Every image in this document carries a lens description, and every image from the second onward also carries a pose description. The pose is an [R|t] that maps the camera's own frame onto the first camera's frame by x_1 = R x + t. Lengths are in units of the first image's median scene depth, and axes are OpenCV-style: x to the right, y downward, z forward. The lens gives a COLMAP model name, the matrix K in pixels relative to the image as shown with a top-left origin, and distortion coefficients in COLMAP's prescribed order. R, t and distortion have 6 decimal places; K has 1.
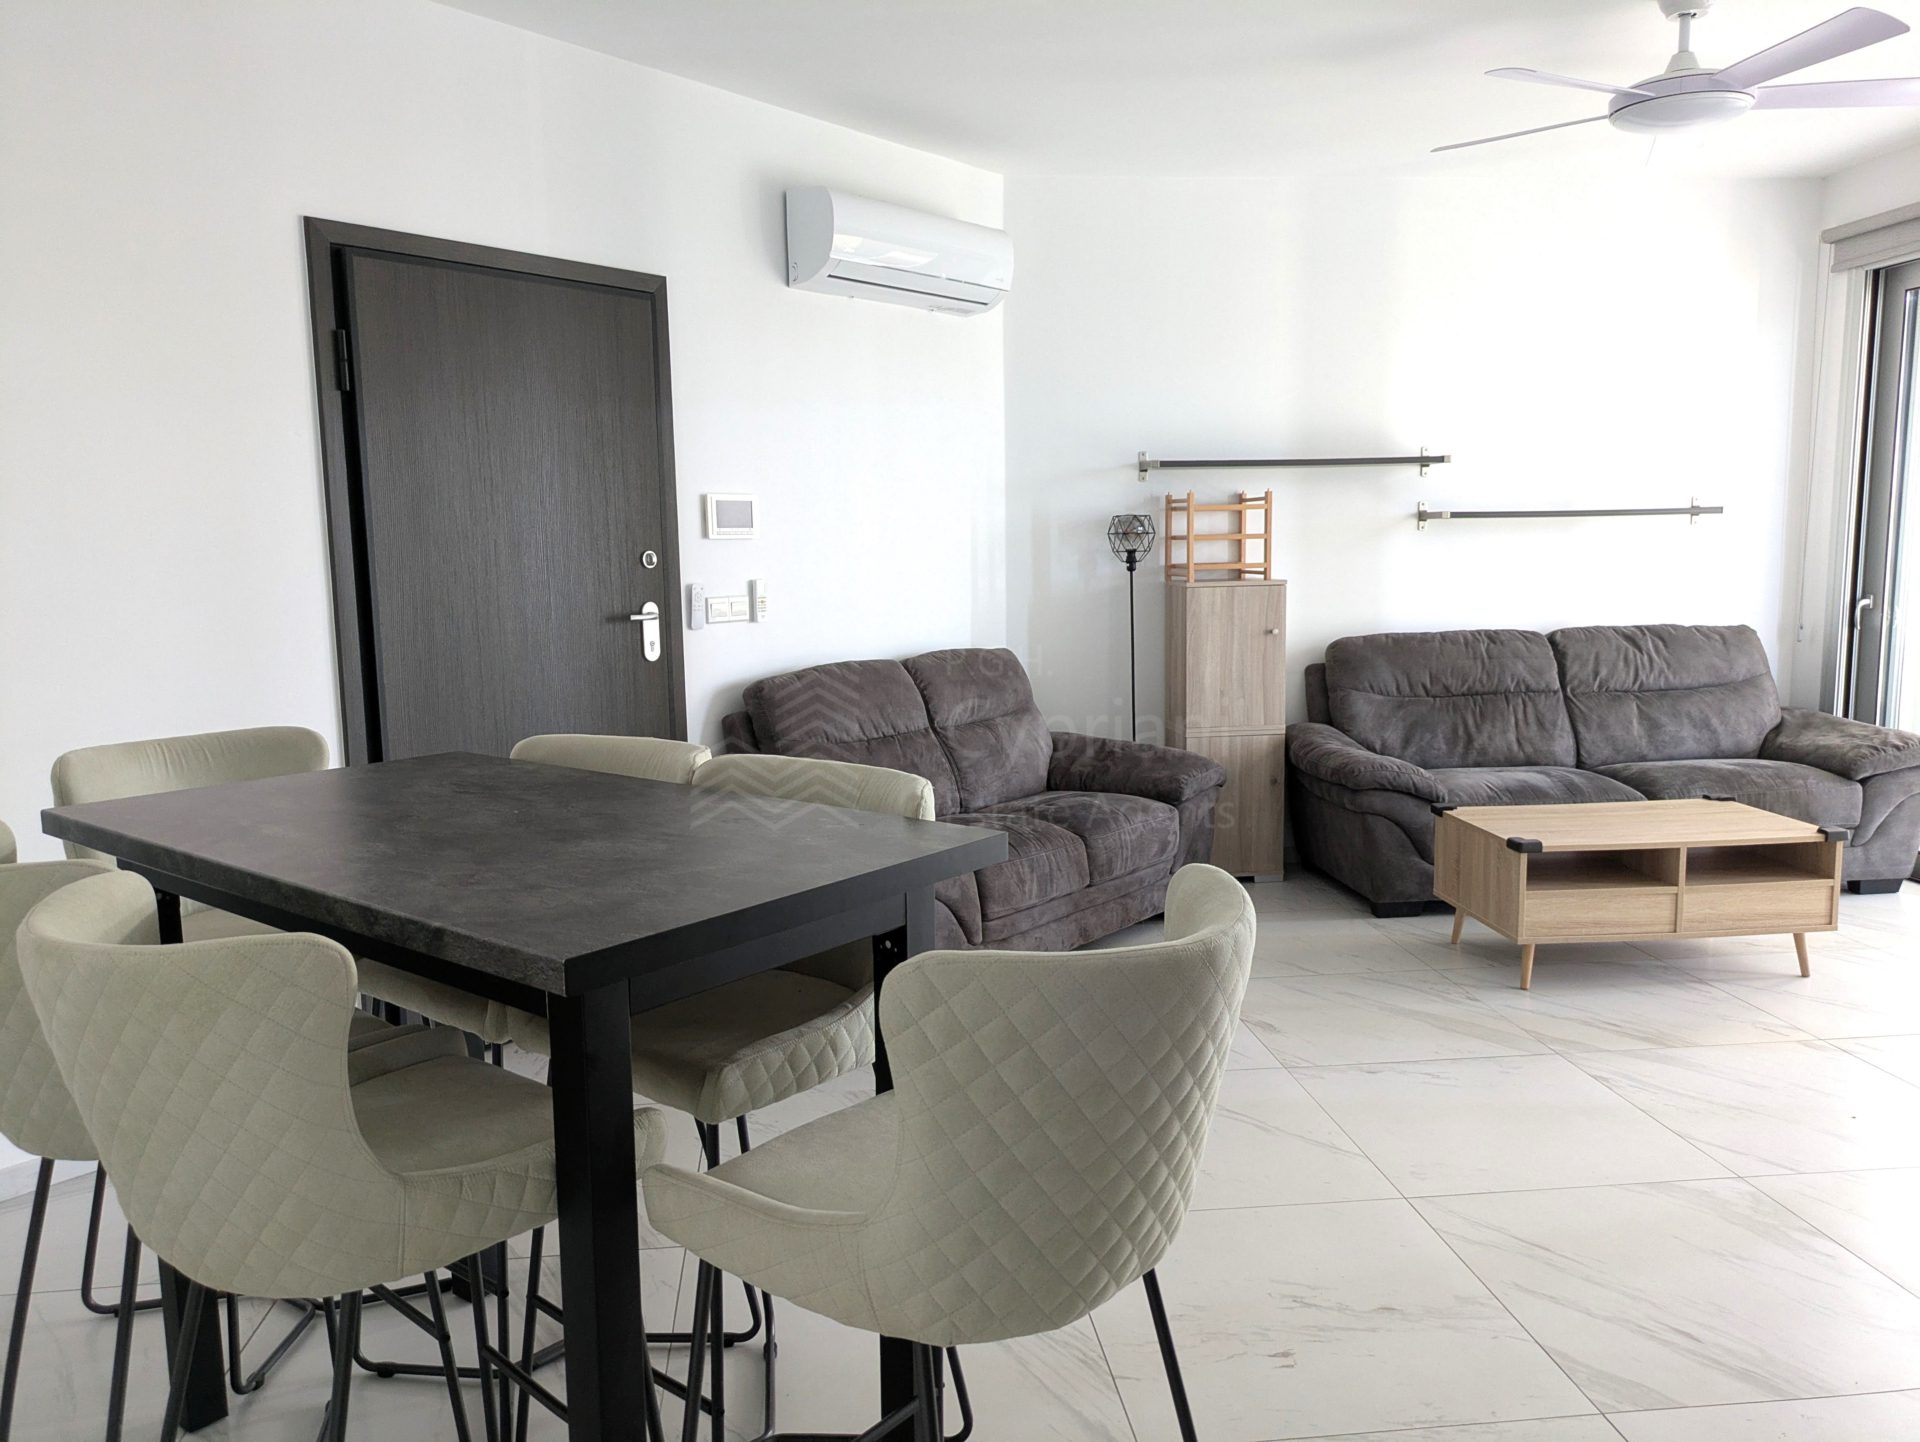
lens RADIAL K [[1415.2, 0, 960.0], [0, 1415.2, 721.0], [0, 0, 1]] dist [0.006090, 0.003785]
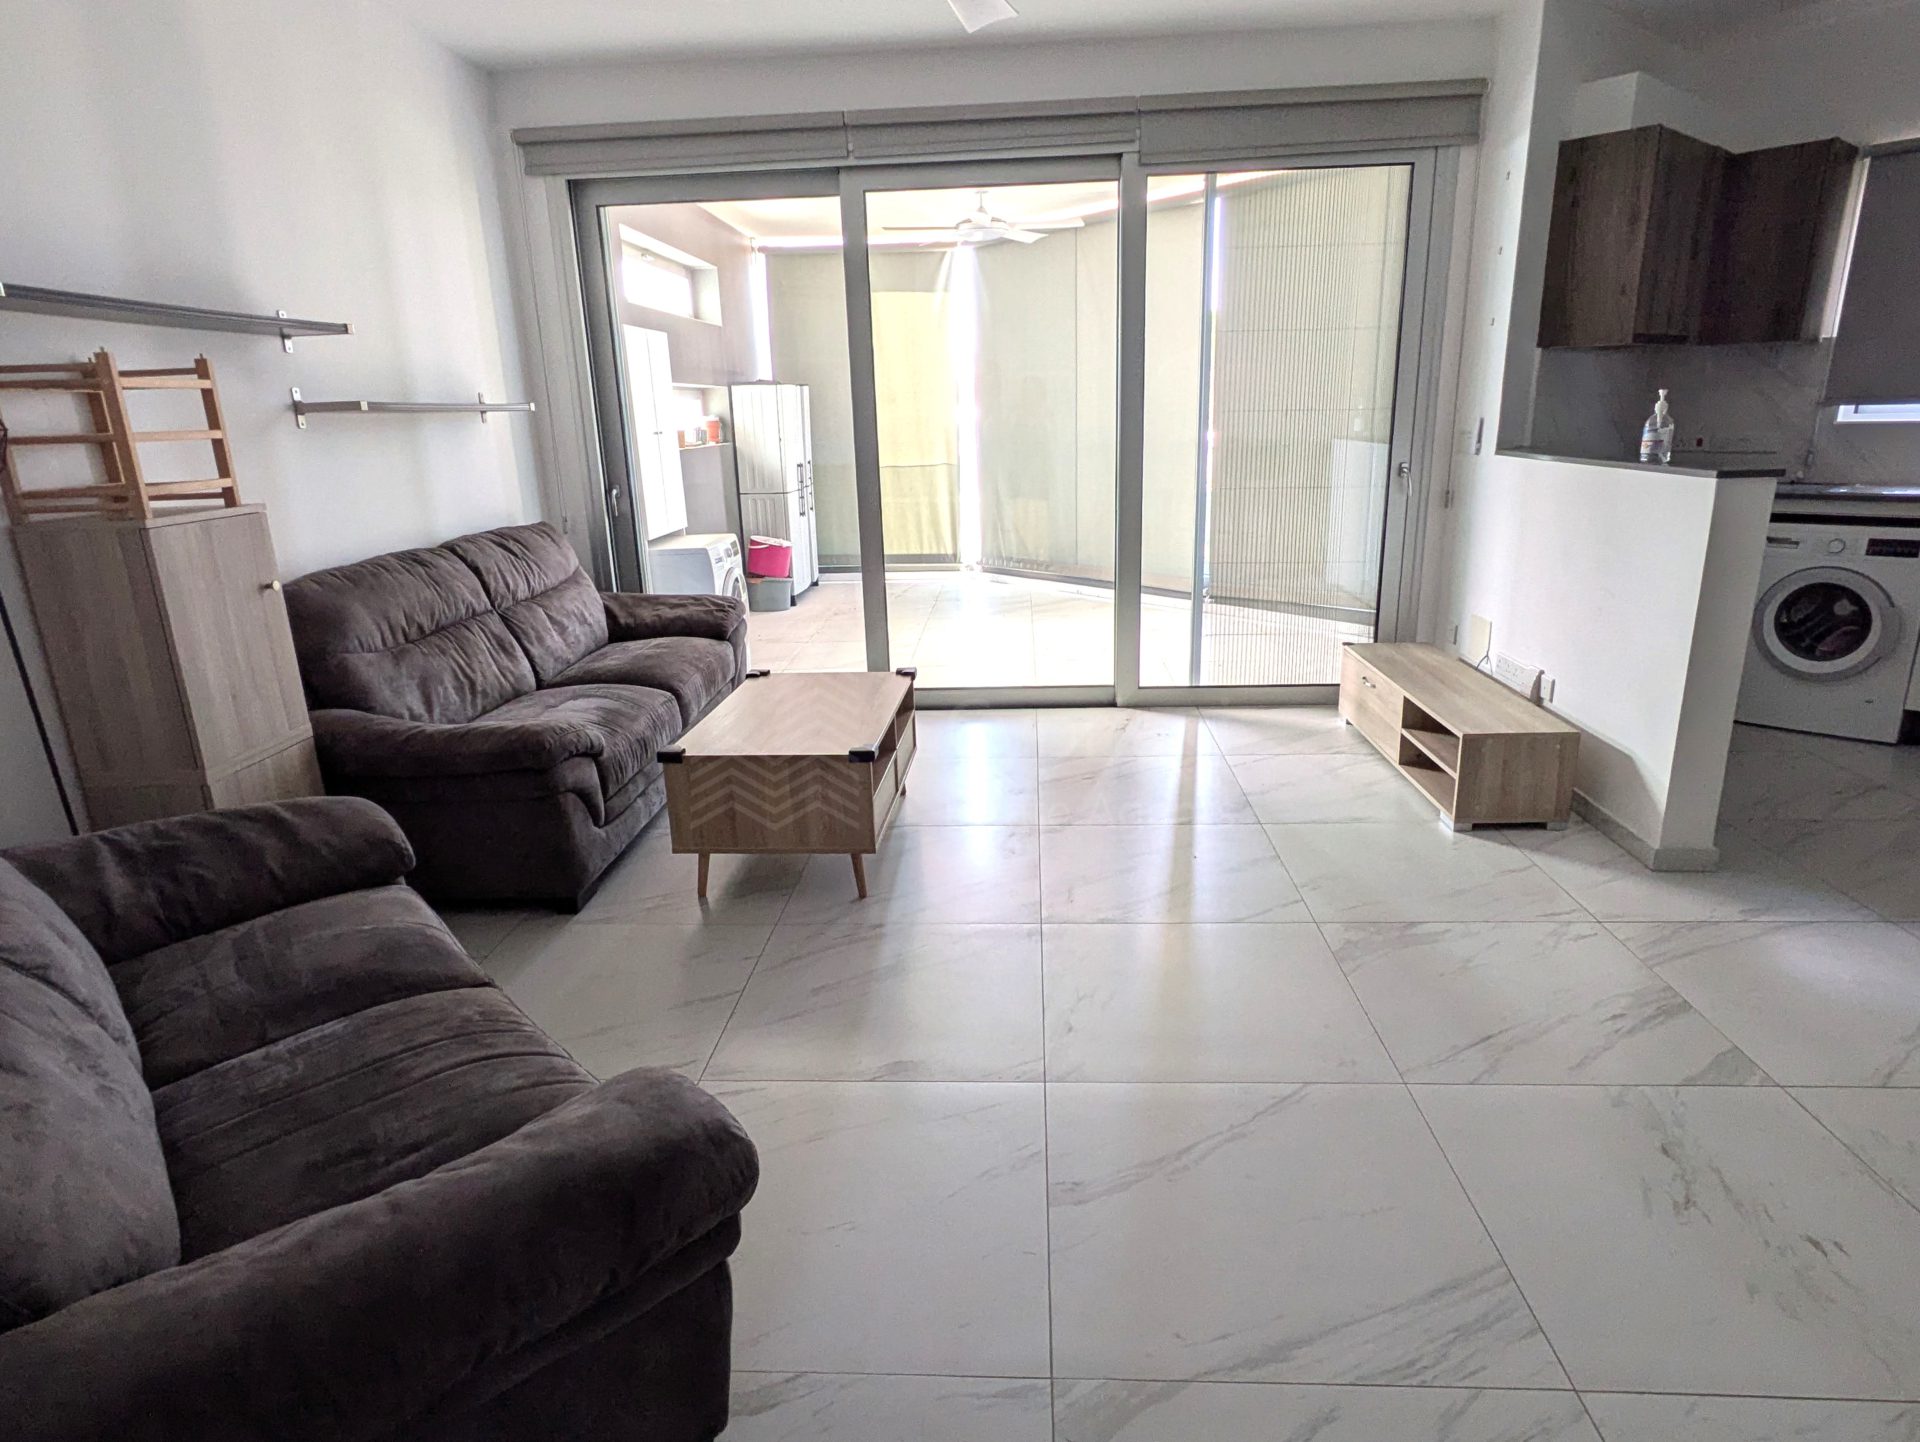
lens RADIAL K [[1091.7, 0, 969.3], [0, 1091.7, 734.4], [0, 0, 1]] dist [0.000273, -0.003090]
pose [[0.173615, -0.267298, 0.947845, -0.207650], [0.156360, 0.957734, 0.241446, -0.067296], [-0.972322, 0.106286, 0.208072, 0.583102]]
